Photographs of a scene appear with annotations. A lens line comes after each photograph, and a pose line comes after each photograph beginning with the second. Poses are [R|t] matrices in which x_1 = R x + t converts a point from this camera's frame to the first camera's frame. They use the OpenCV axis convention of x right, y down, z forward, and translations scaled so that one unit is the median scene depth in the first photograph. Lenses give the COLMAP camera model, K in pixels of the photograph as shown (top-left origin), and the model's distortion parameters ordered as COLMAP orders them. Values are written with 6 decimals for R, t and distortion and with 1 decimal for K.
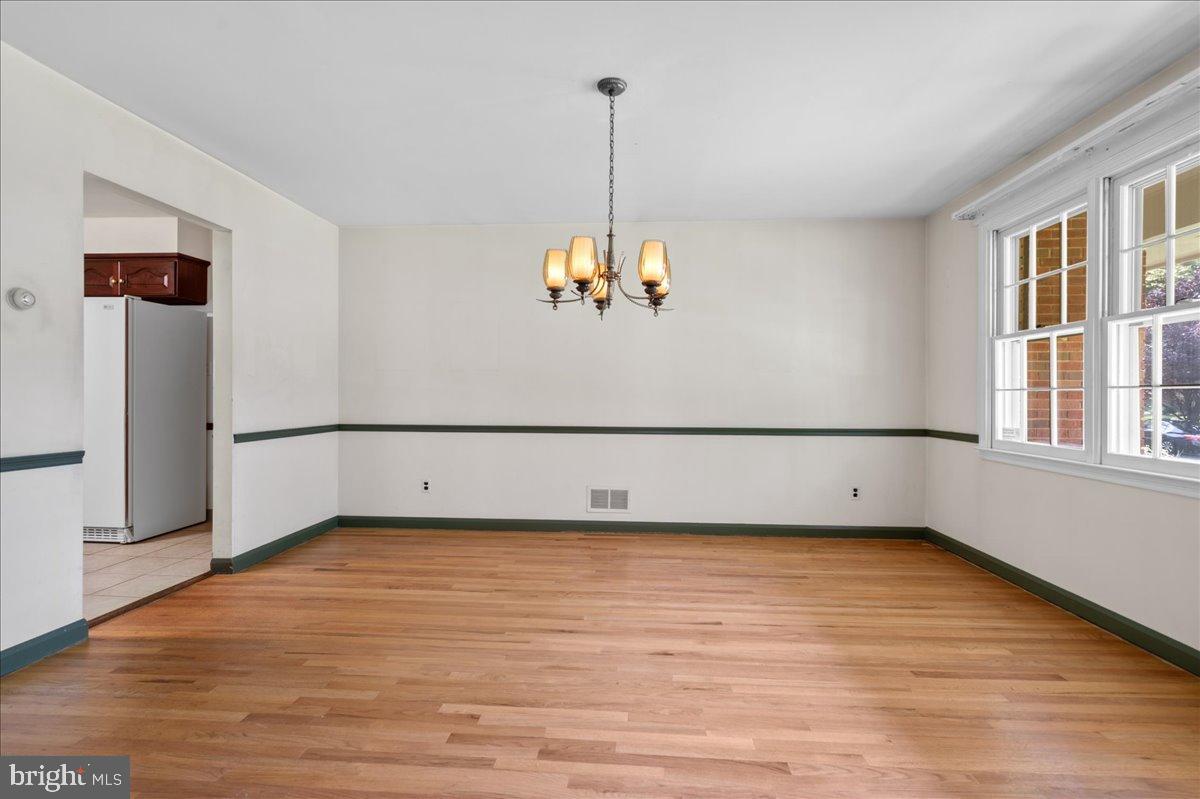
lens RADIAL K [[574.5, 0, 600.0], [0, 574.5, 399.5], [0, 0, 1]] dist [0.000060, -0.000037]
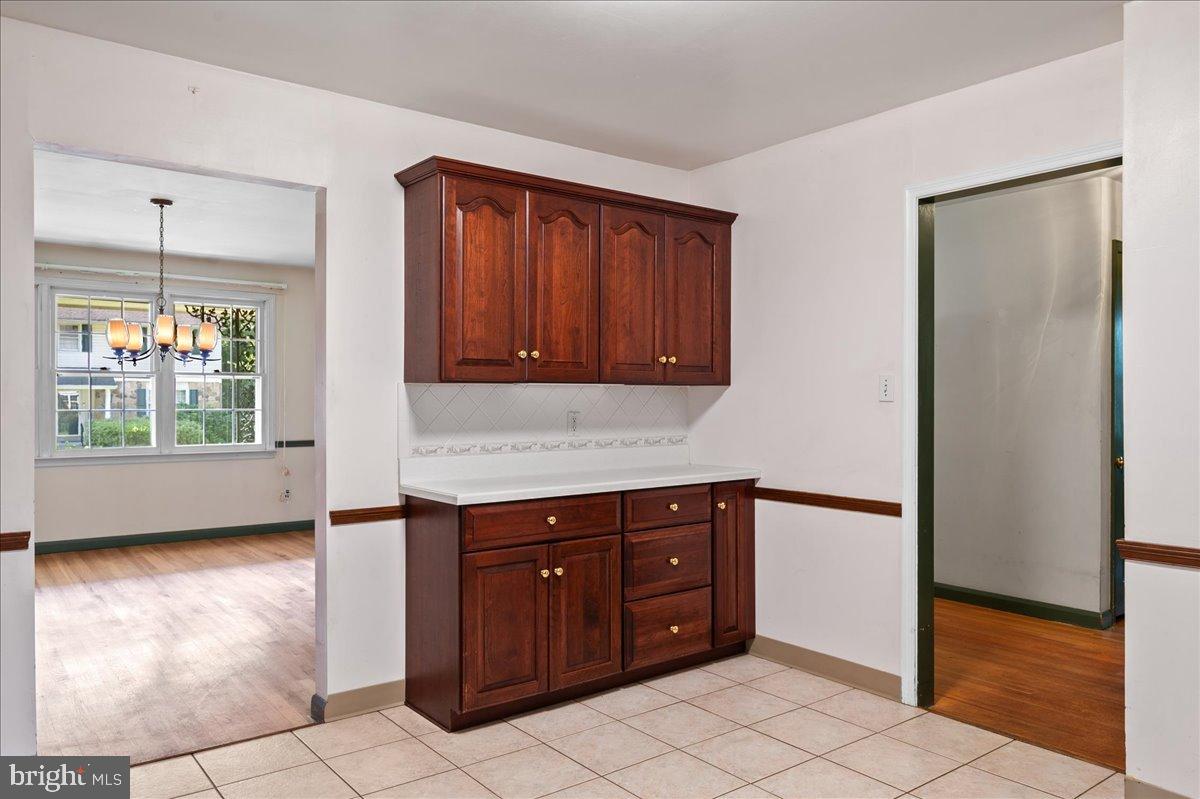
lens RADIAL K [[851.5, 0, 600.0], [0, 851.5, 399.5], [0, 0, 1]] dist [-0.007382, -0.000180]
pose [[-0.663552, -0.008108, 0.748086, -2.326770], [-0.002754, 0.999961, 0.008395, -0.092410], [-0.748125, 0.003510, -0.663549, 1.651290]]
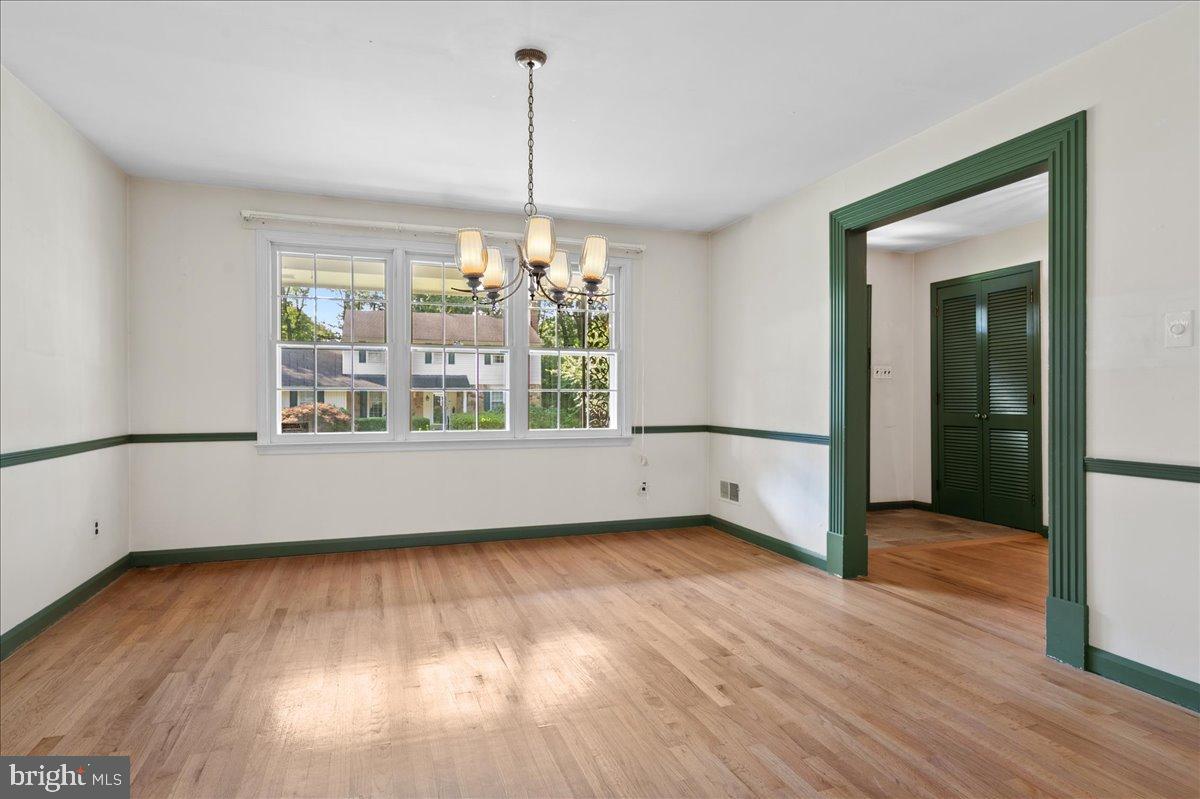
lens RADIAL K [[648.6, 0, 600.0], [0, 648.6, 399.5], [0, 0, 1]] dist [0.001923, 0.000171]
pose [[-0.394287, -0.006241, 0.918966, -1.026911], [0.001362, 0.999972, 0.007375, -0.008647], [-0.918986, 0.004159, -0.394268, 1.377126]]
